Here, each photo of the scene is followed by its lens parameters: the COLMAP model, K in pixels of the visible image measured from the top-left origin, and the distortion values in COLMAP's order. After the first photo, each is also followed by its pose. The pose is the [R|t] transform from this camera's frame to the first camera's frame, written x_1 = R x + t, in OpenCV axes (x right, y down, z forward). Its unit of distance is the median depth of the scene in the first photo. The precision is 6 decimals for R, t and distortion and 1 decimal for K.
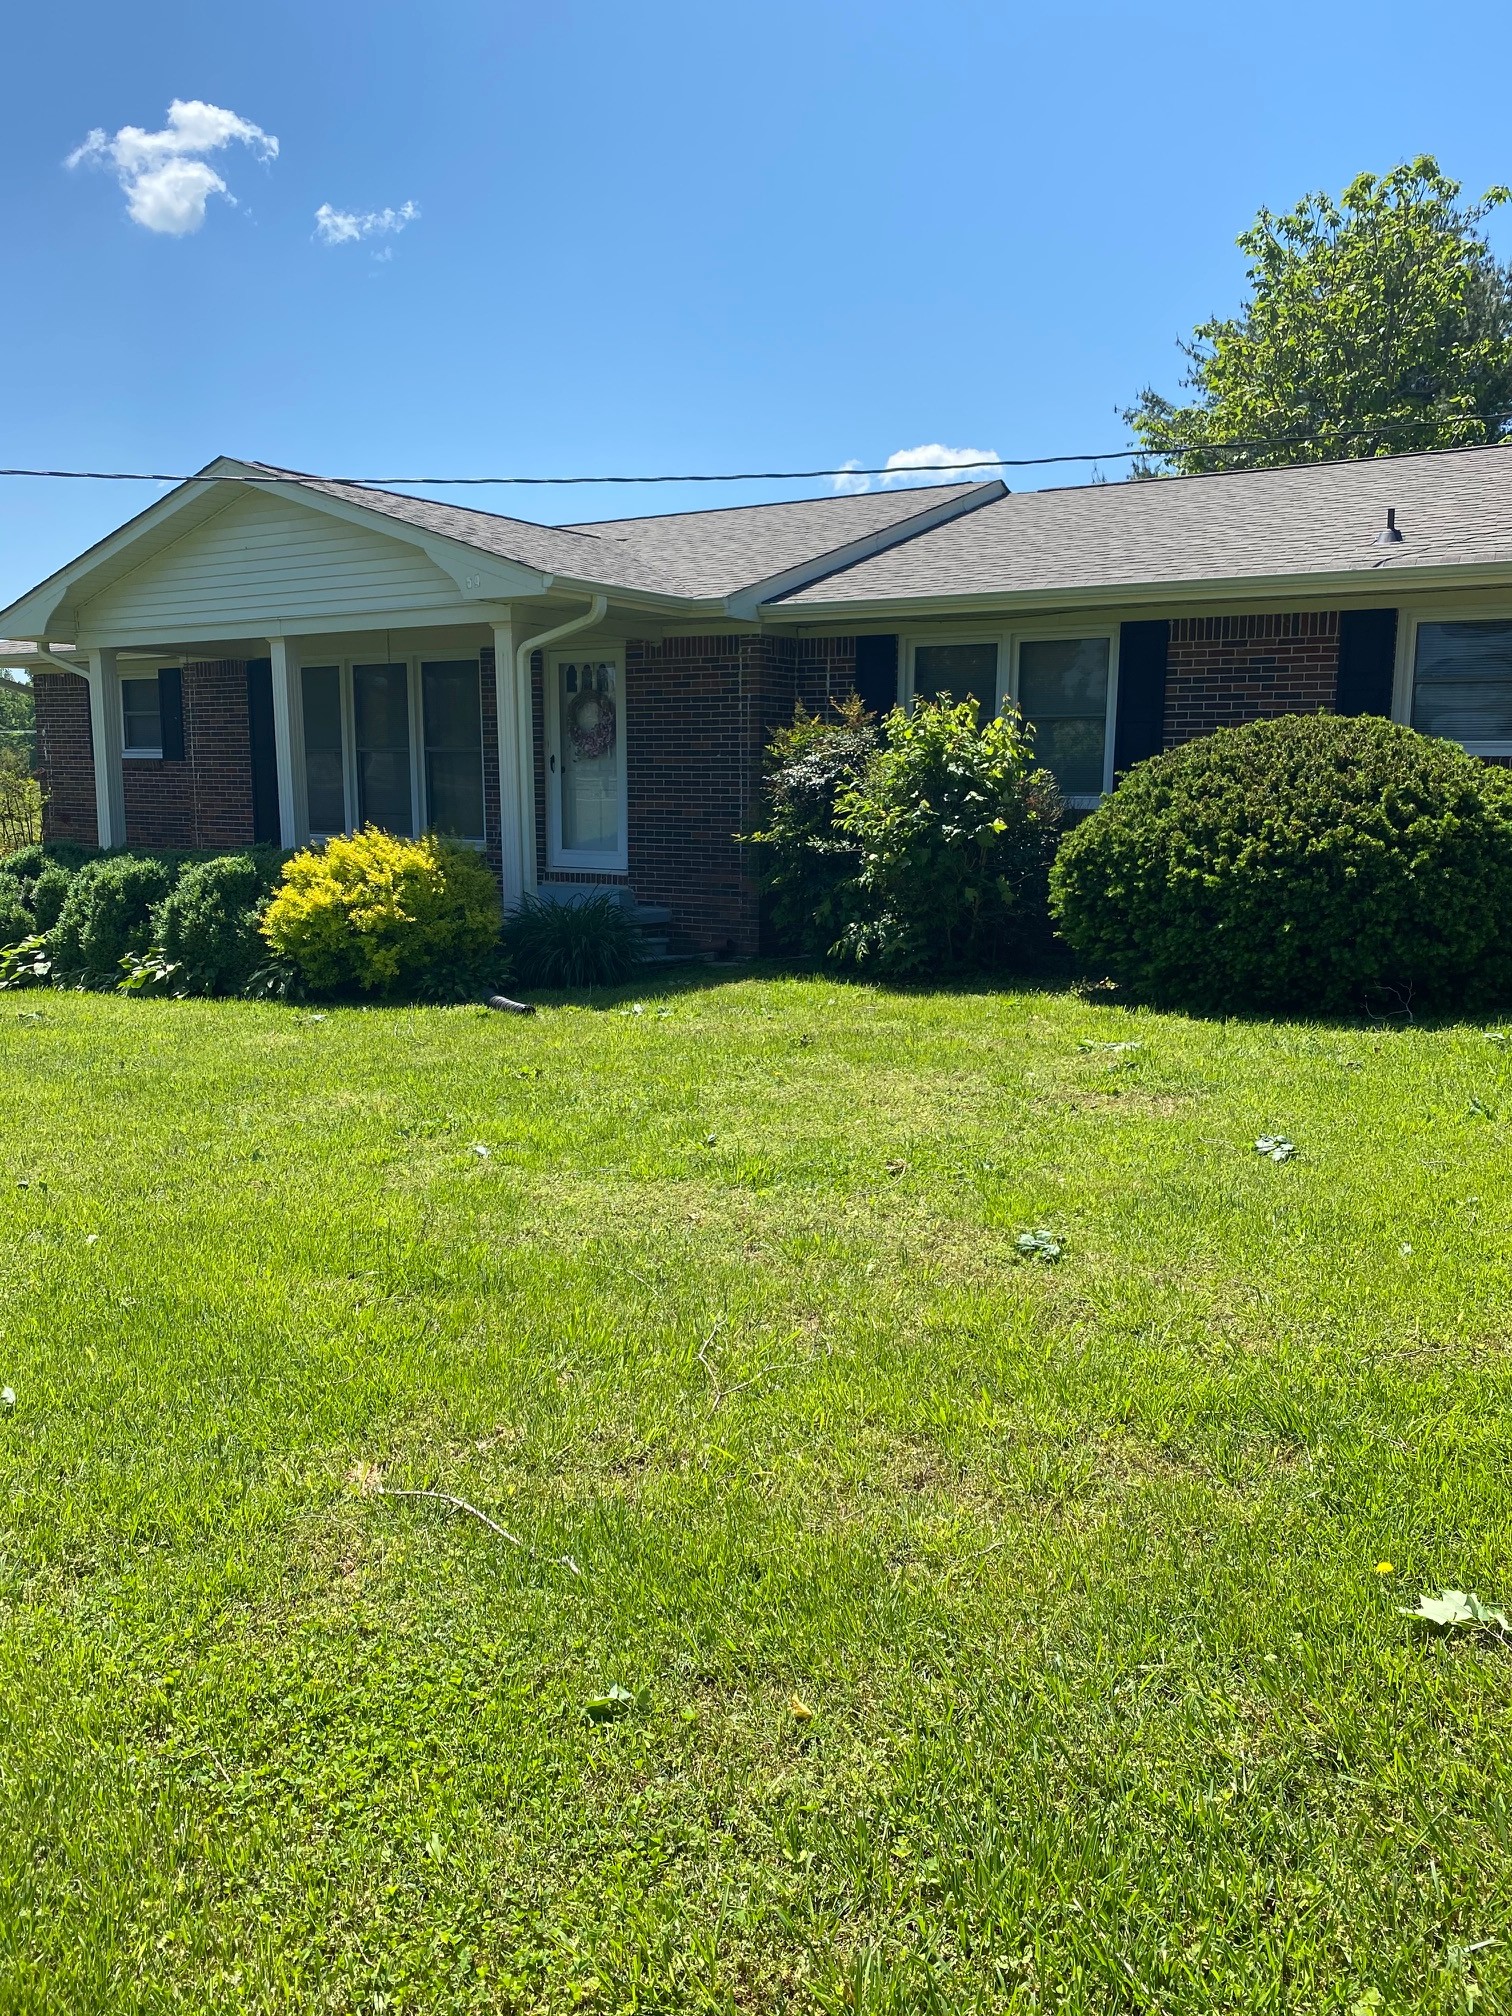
lens RADIAL K [[1550.1, 0, 746.9], [0, 1550.1, 1010.4], [0, 0, 1]] dist [0.022656, -0.031620]
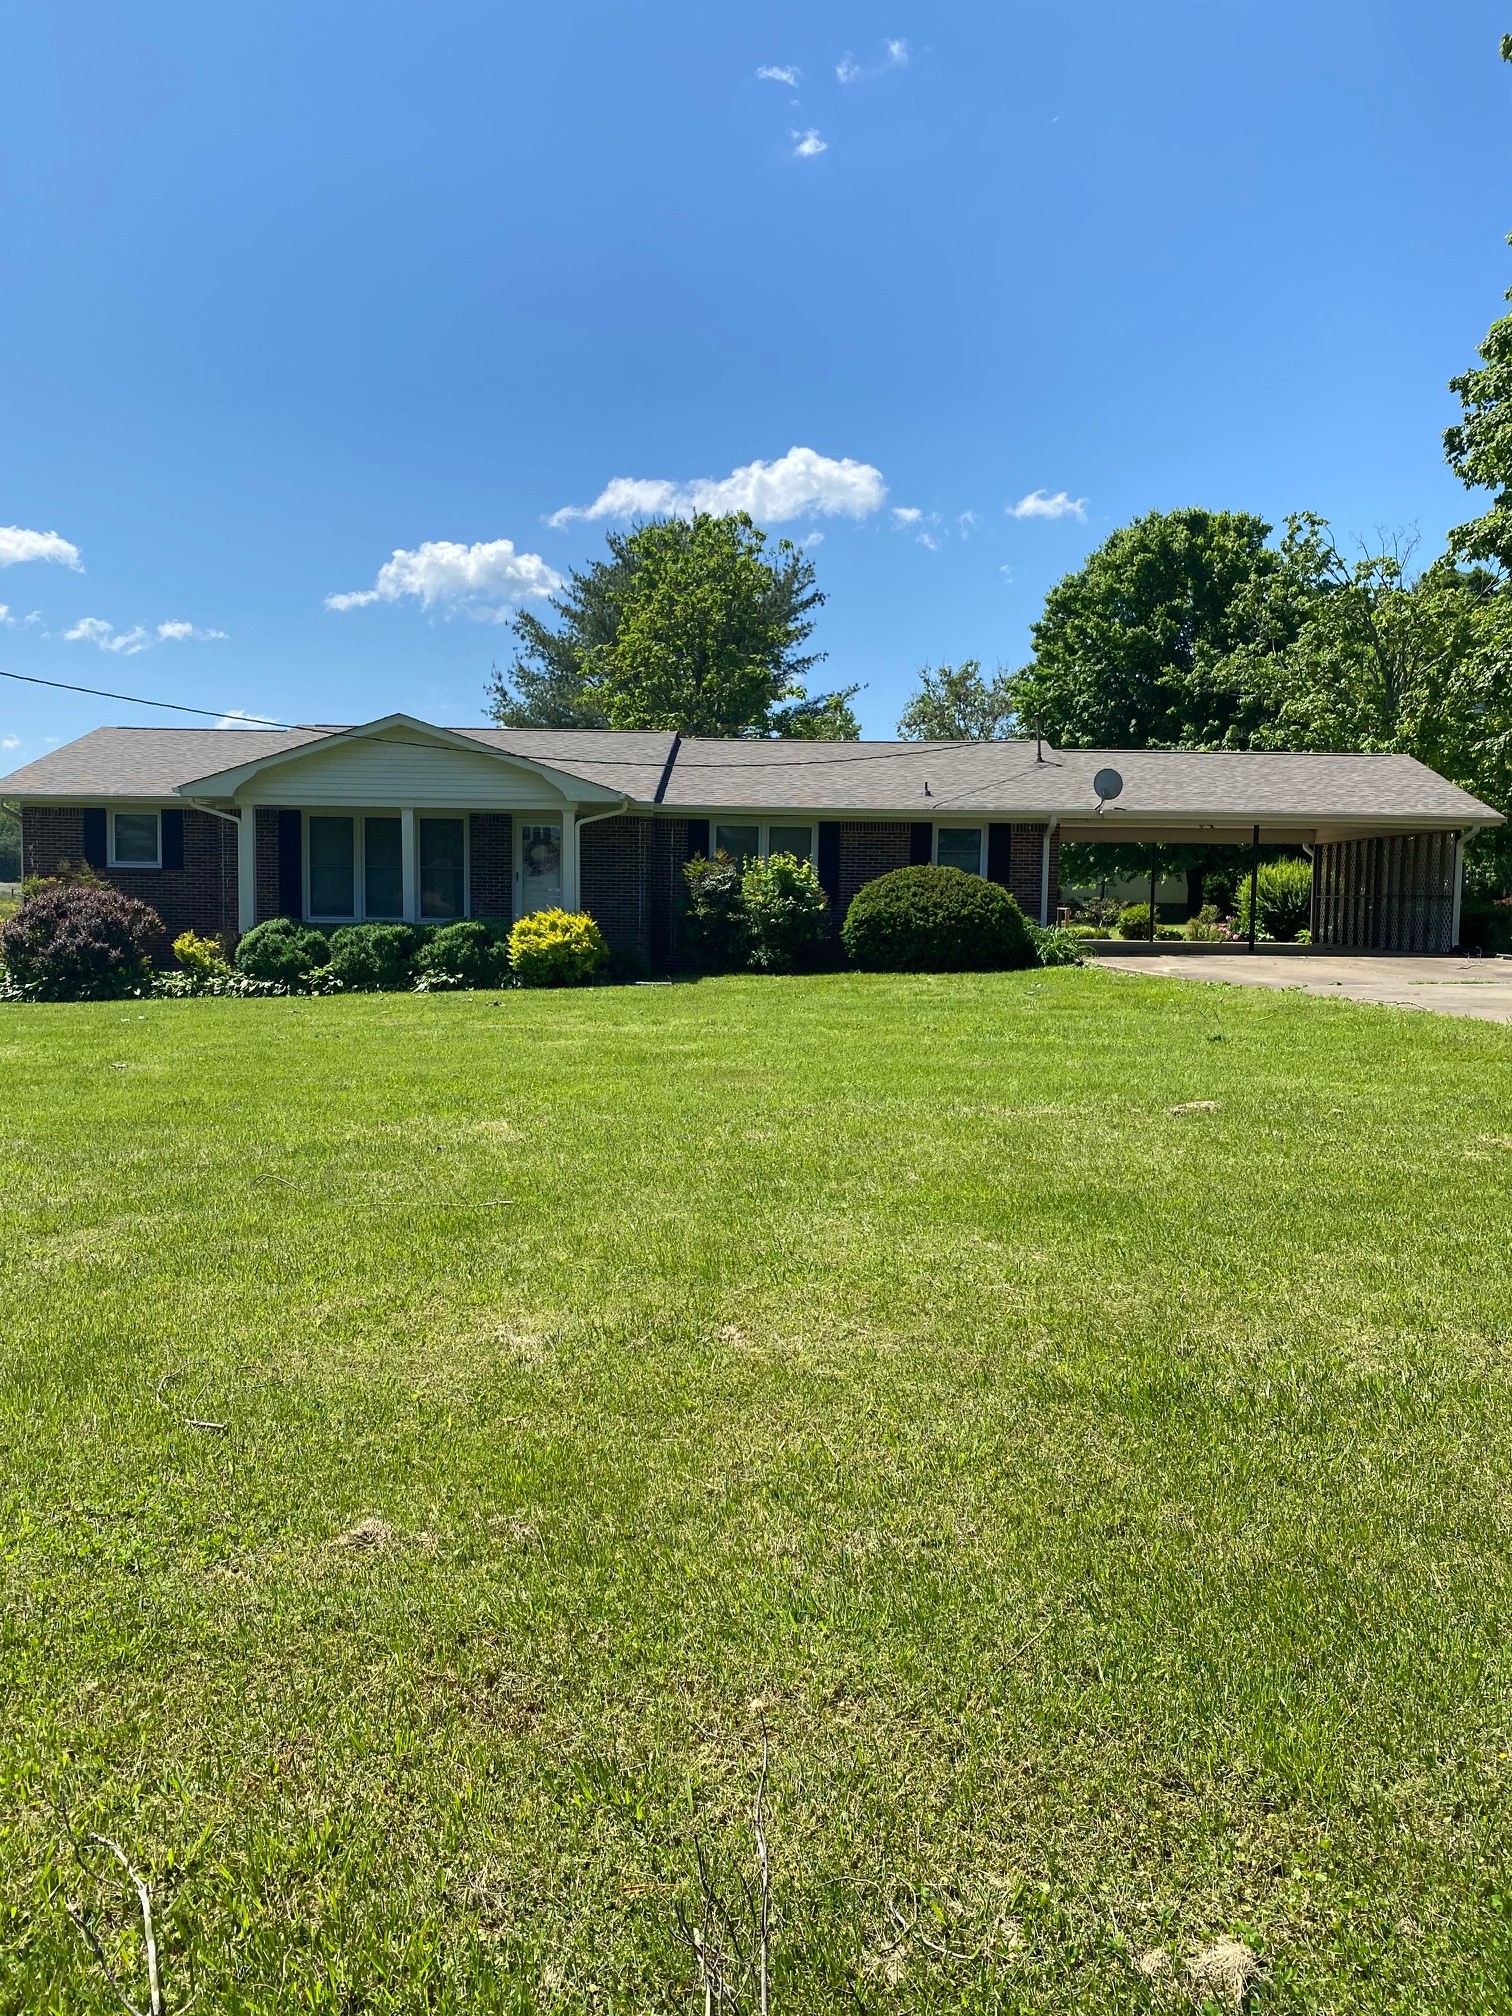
lens RADIAL K [[1550.1, 0, 746.3], [0, 1550.1, 1013.2], [0, 0, 1]] dist [0.022656, -0.031620]
pose [[0.856615, -0.028792, 0.515153, -1.105240], [0.065161, 0.996484, -0.052658, 0.154376], [-0.511825, 0.078675, 0.855479, -0.931209]]
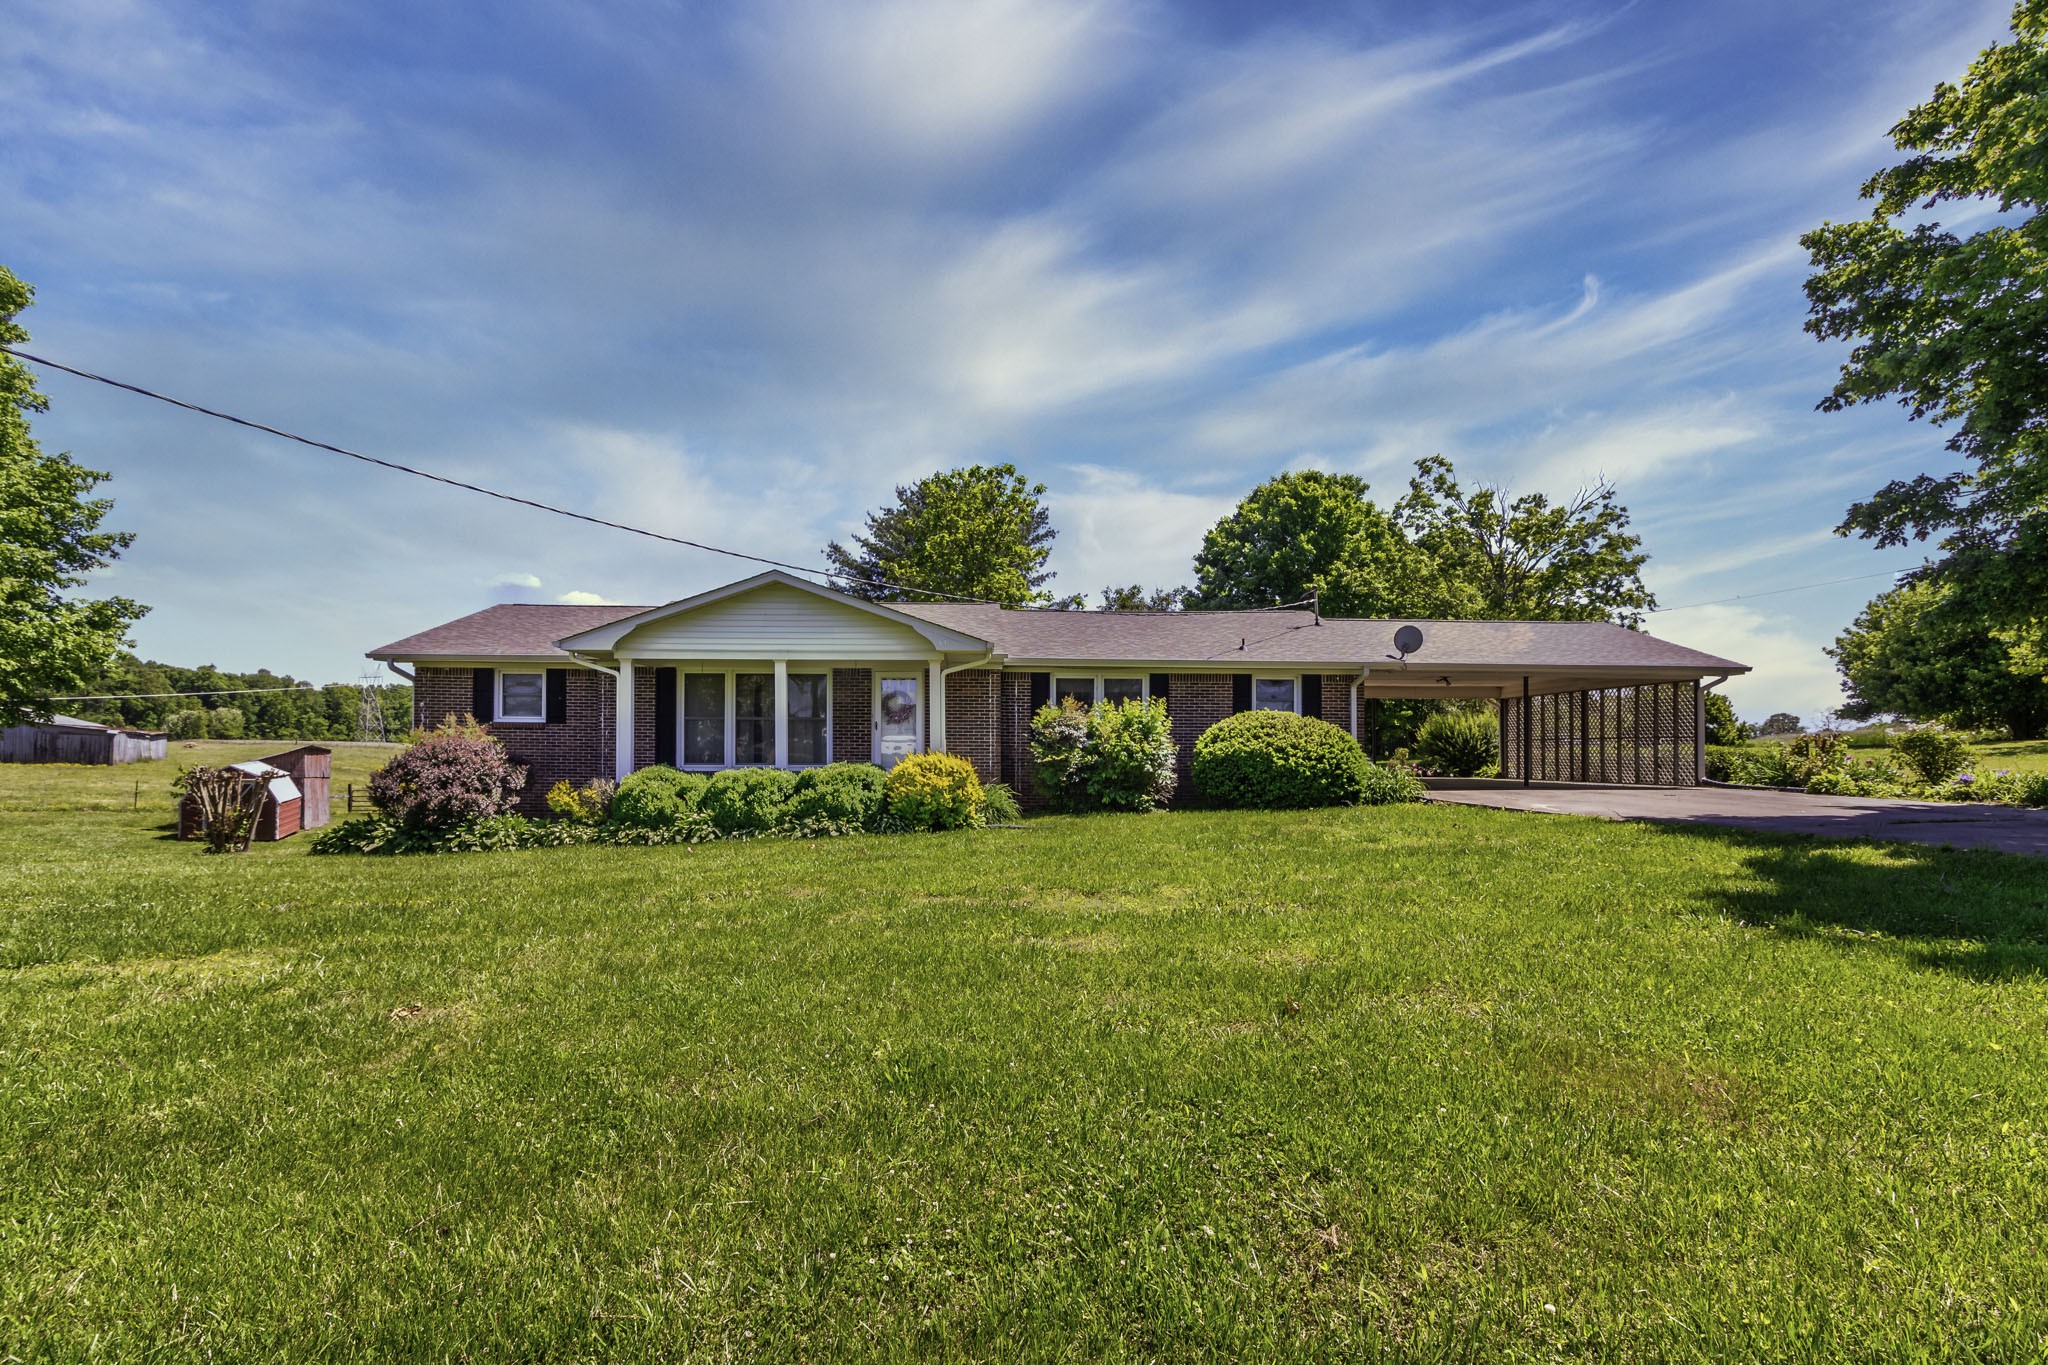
lens RADIAL K [[991.7, 0, 991.8], [0, 991.7, 728.5], [0, 0, 1]] dist [0.016354, 0.000158]
pose [[0.832692, 0.014540, 0.553545, -0.929927], [0.081412, 0.985577, -0.148357, 0.061819], [-0.547719, 0.168601, 0.819499, -0.184294]]
